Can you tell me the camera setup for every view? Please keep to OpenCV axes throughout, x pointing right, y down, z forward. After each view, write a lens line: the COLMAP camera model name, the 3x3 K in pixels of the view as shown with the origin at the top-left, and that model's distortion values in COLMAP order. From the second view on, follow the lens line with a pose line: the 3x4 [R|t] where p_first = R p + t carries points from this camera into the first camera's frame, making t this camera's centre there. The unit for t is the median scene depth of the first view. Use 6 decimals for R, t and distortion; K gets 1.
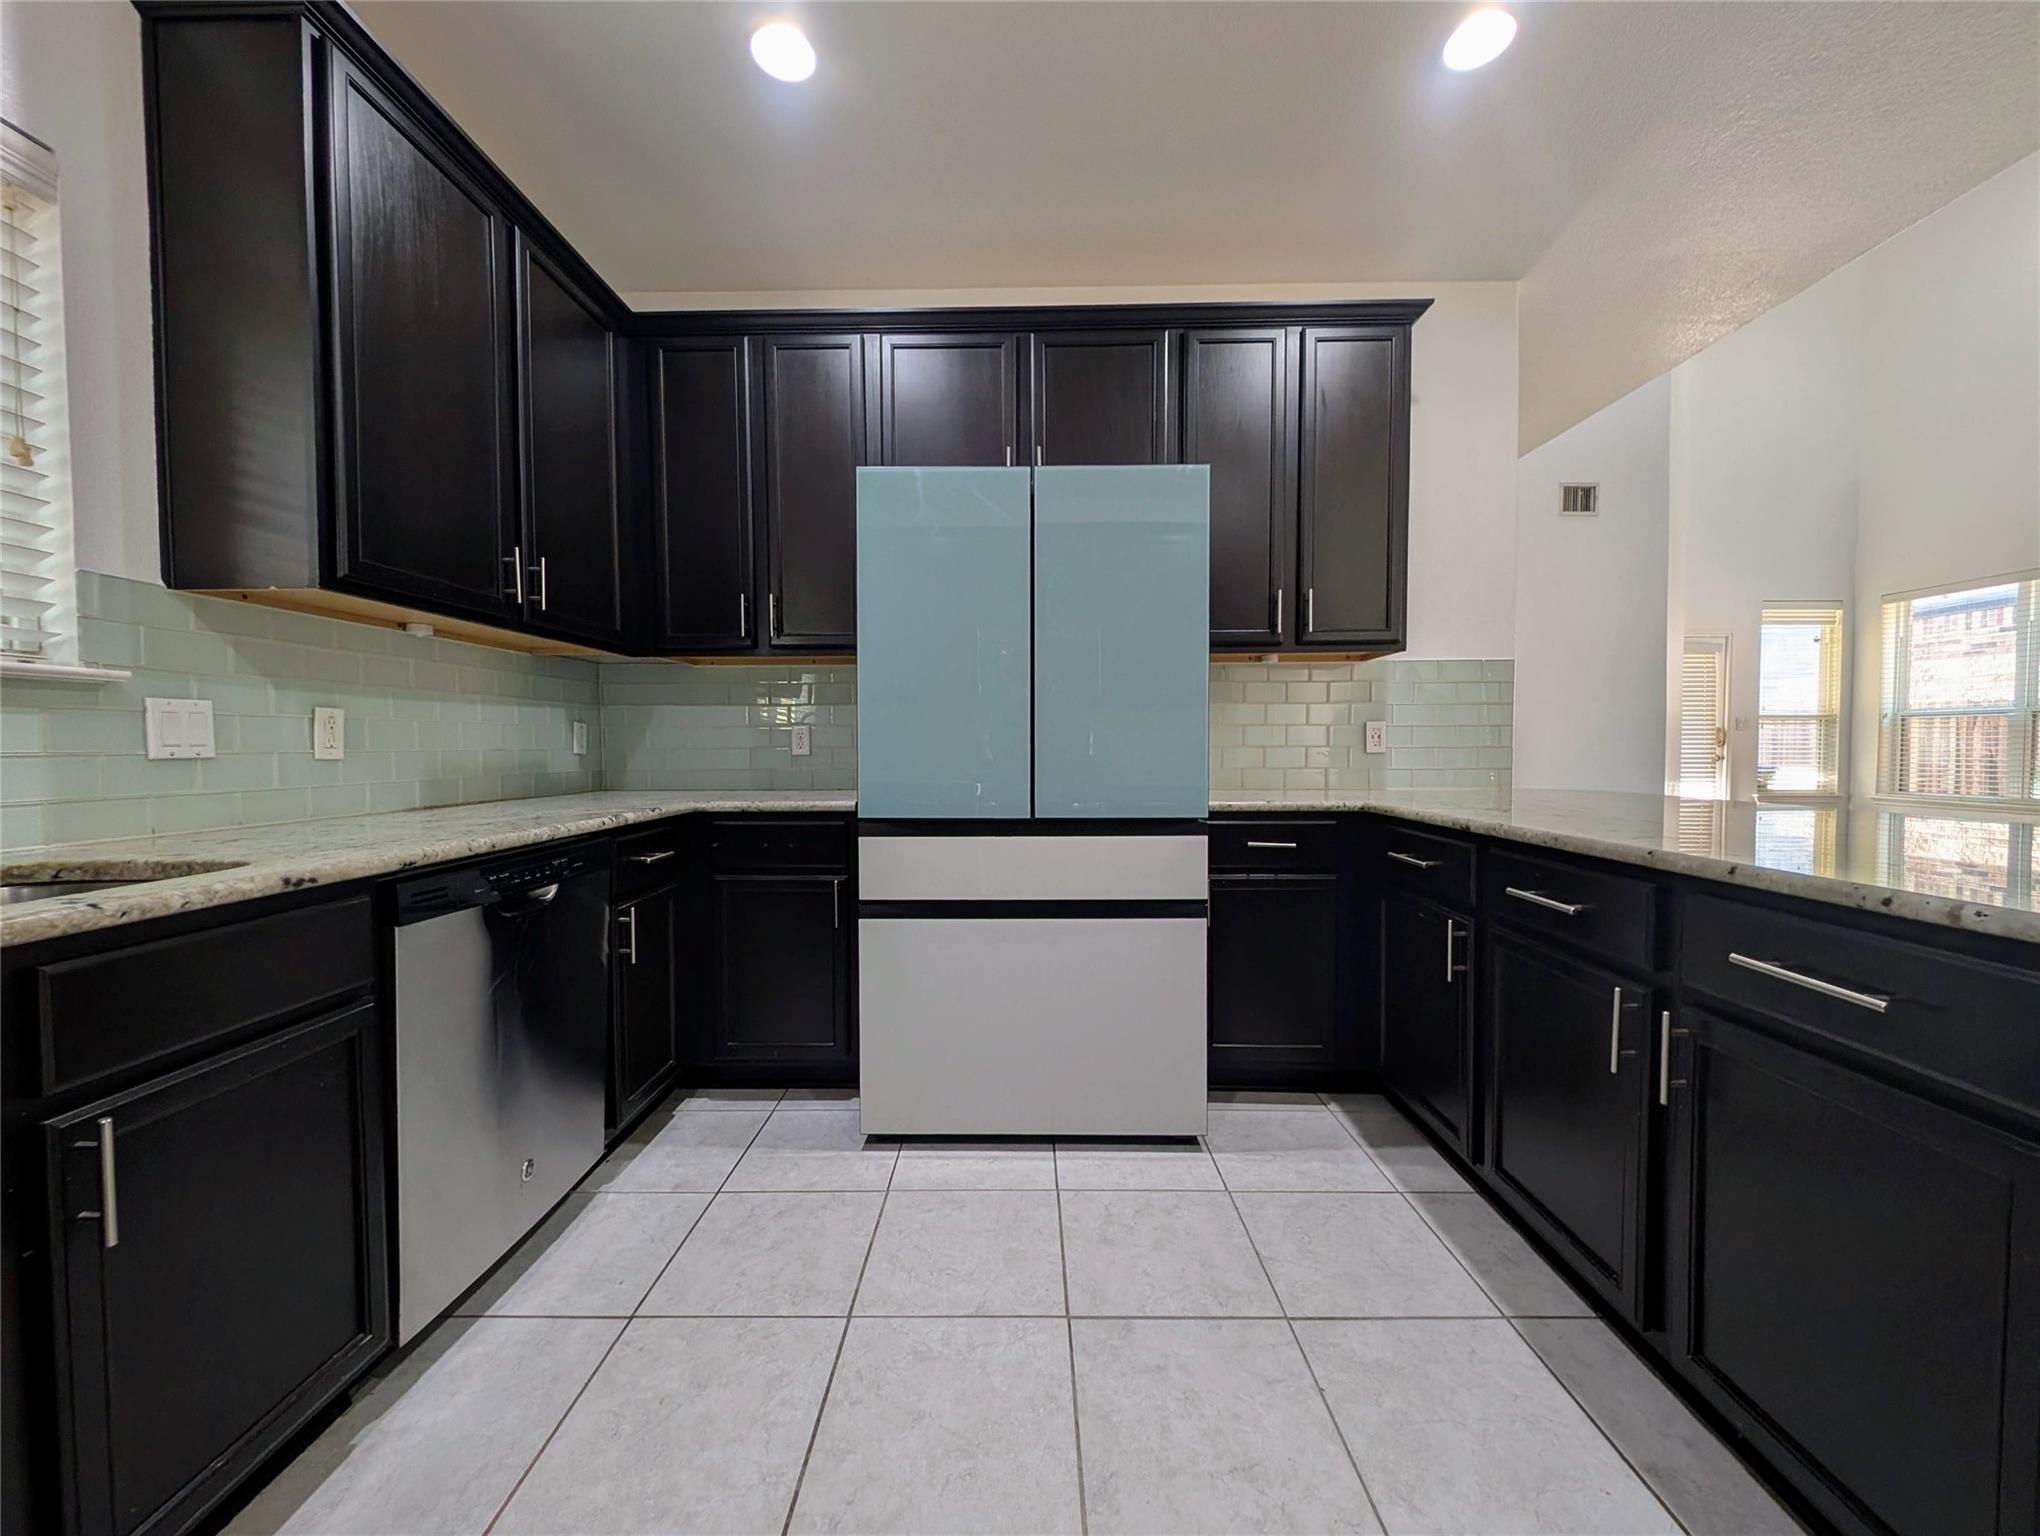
lens RADIAL K [[776.5, 0, 1023.3], [0, 776.5, 776.7], [0, 0, 1]] dist [0.003465, -0.000204]
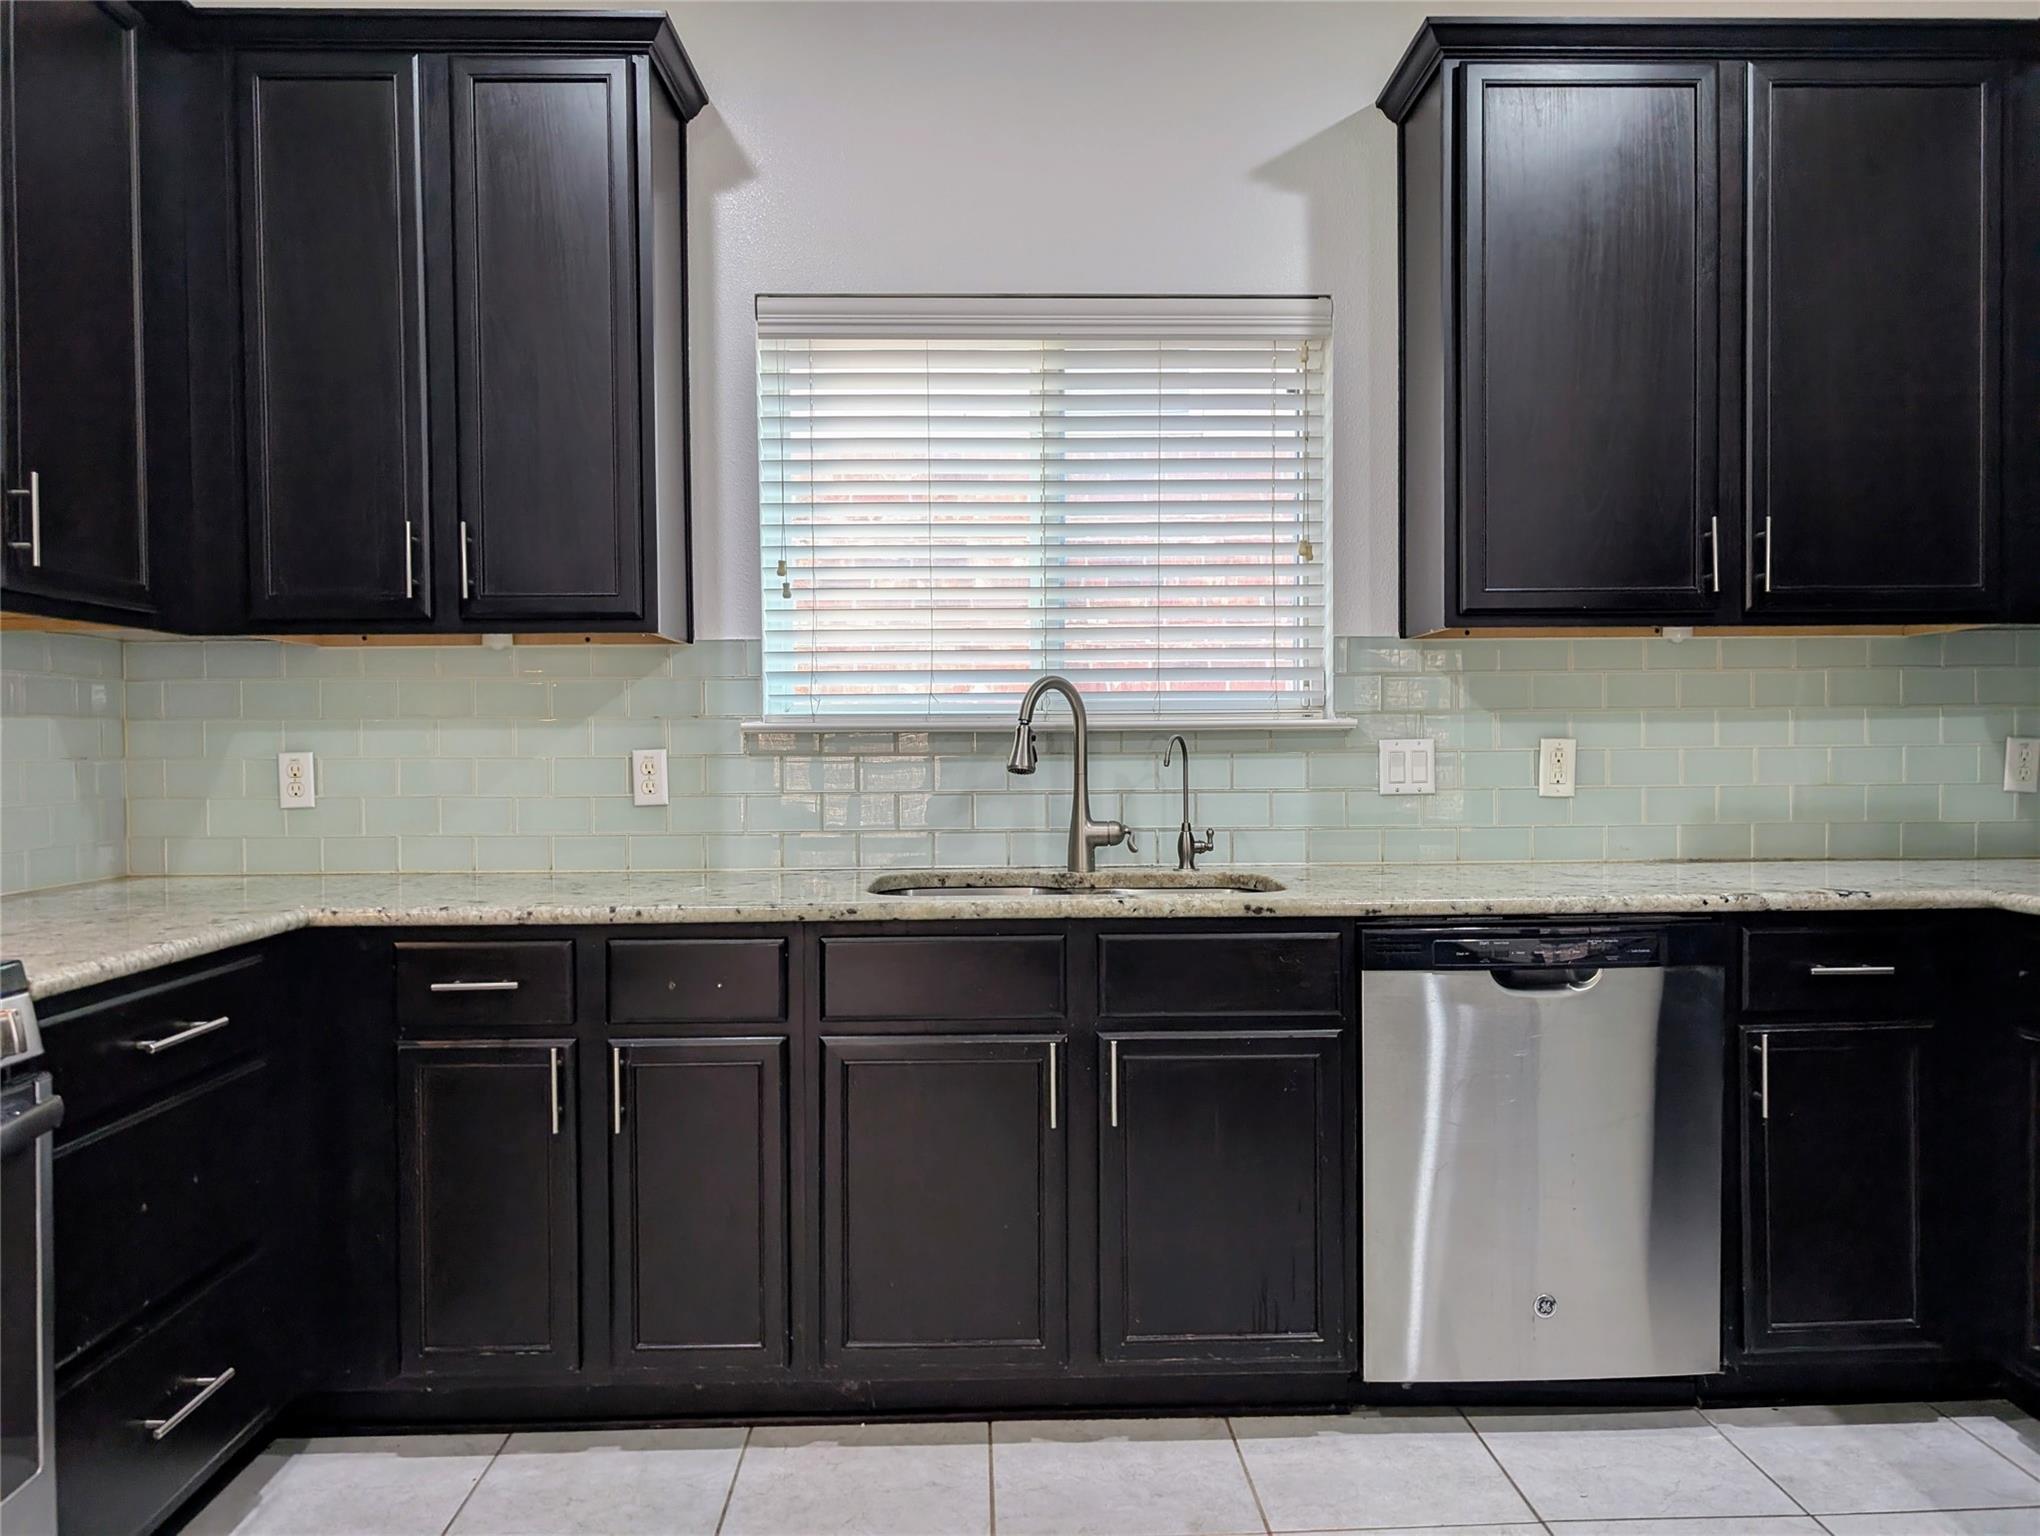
lens RADIAL K [[1463.8, 0, 1029.2], [0, 1463.8, 773.7], [0, 0, 1]] dist [0.016298, -0.012412]
pose [[0.041659, 0.027935, -0.998741, 0.907116], [-0.033403, 0.999089, 0.026551, -0.085305], [0.998573, 0.032255, 0.042554, 0.375988]]
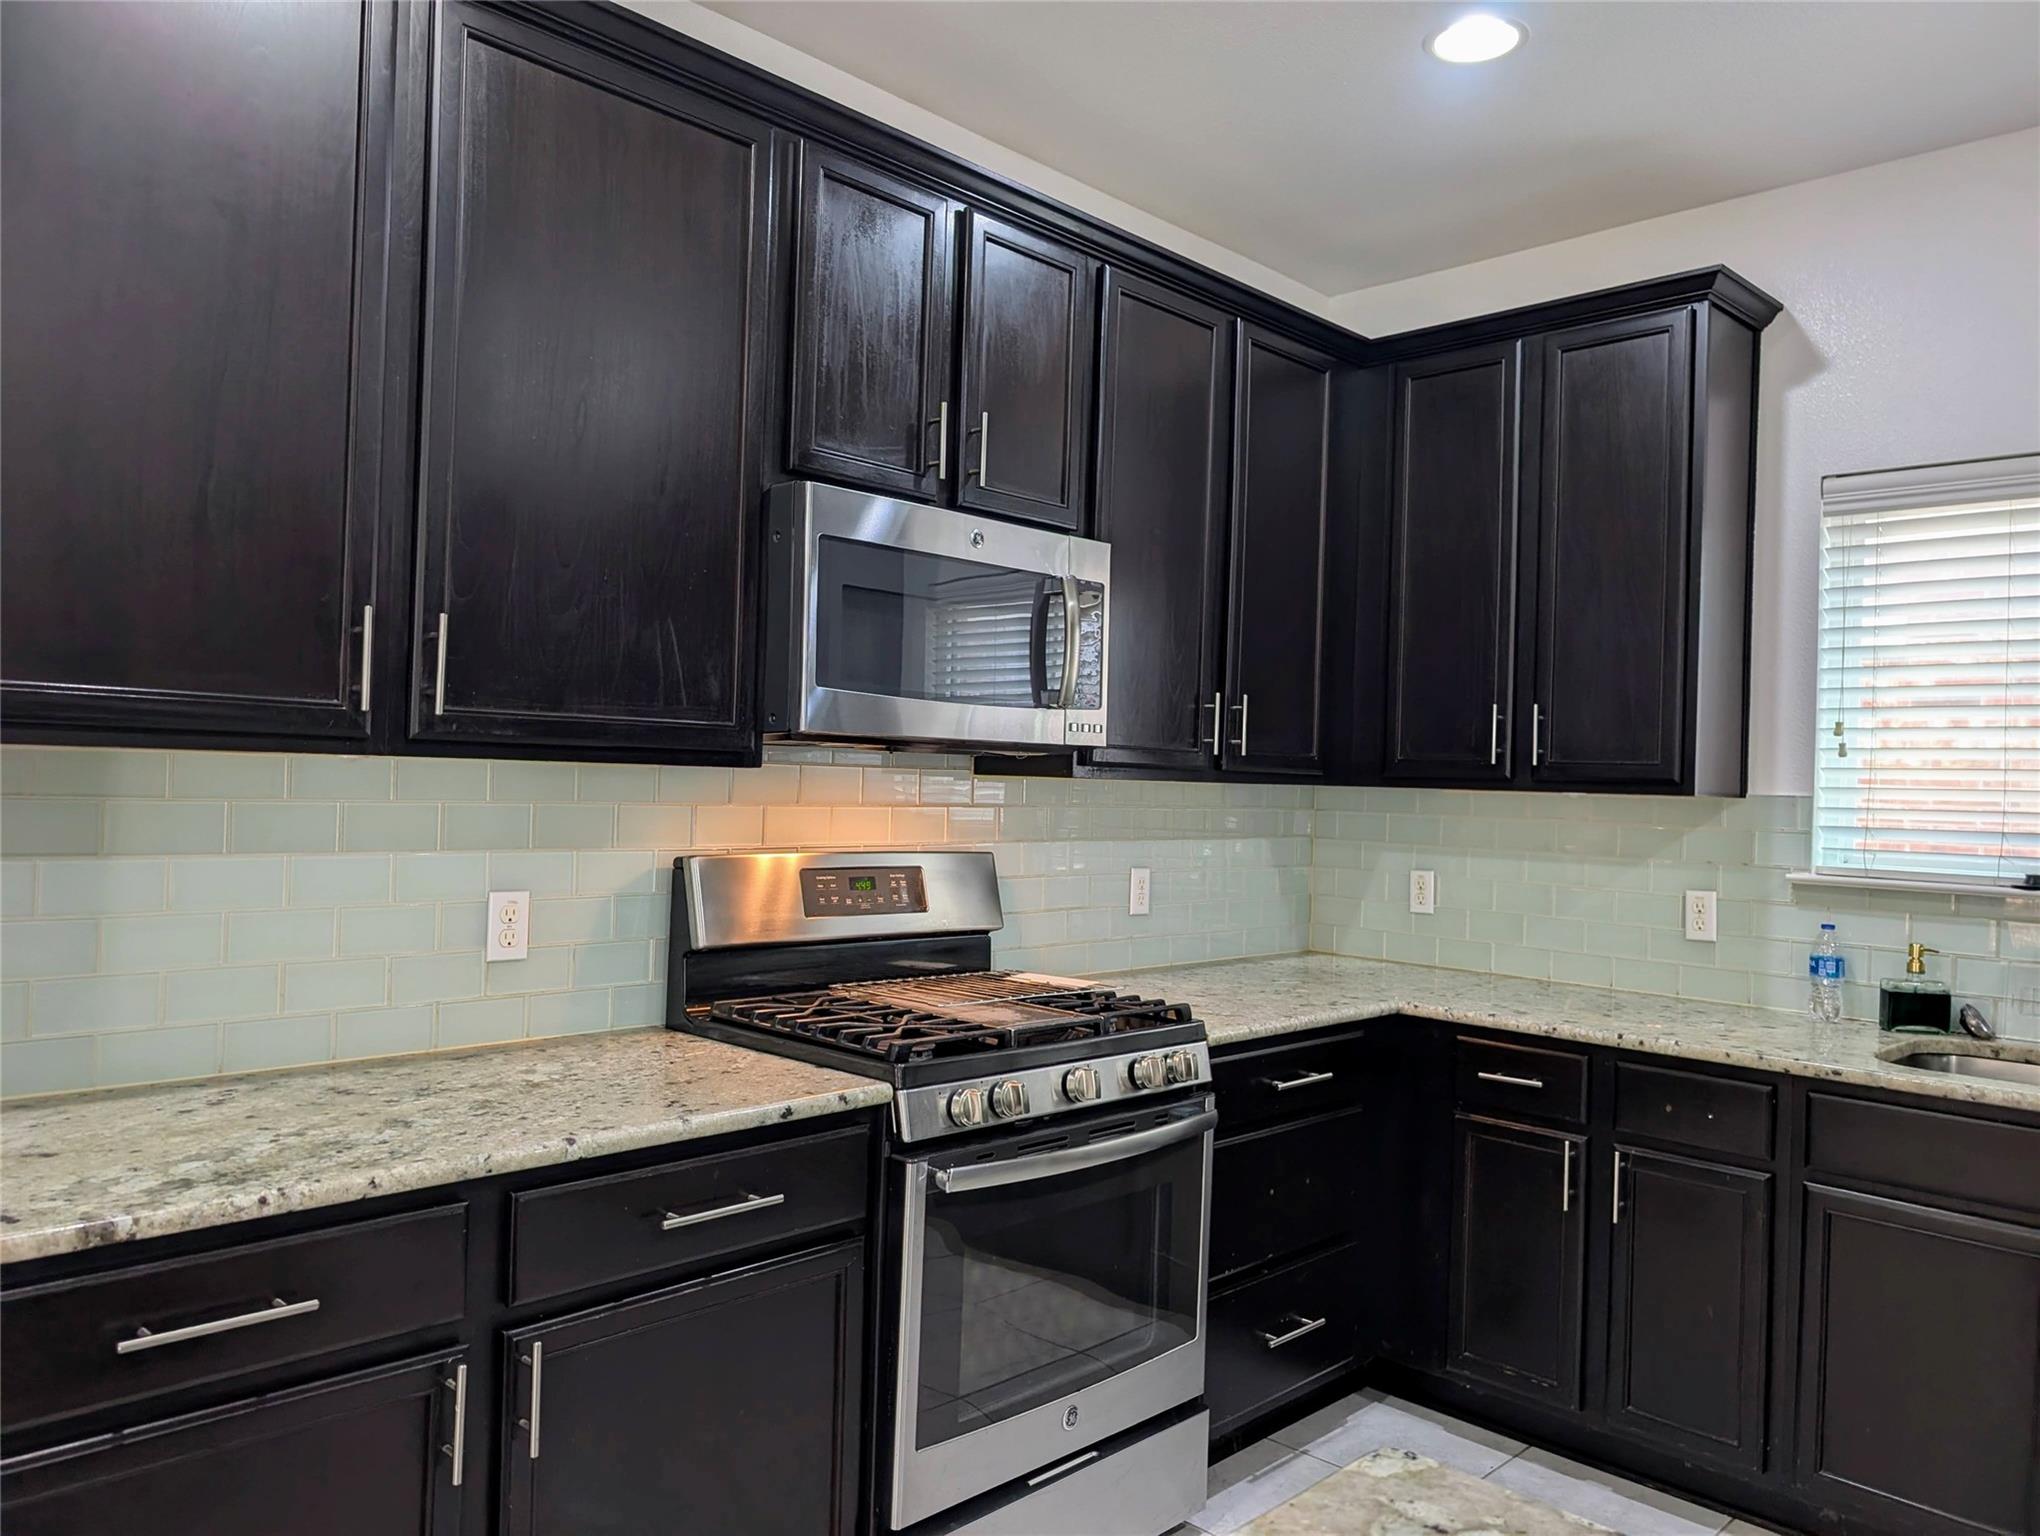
lens RADIAL K [[1463.8, 0, 1015.6], [0, 1463.8, 769.3], [0, 0, 1]] dist [0.016298, -0.012412]
pose [[-0.695840, -0.018855, -0.717949, 1.231568], [-0.054251, 0.998179, 0.026366, -0.232901], [0.716145, 0.057296, -0.695596, 0.736769]]
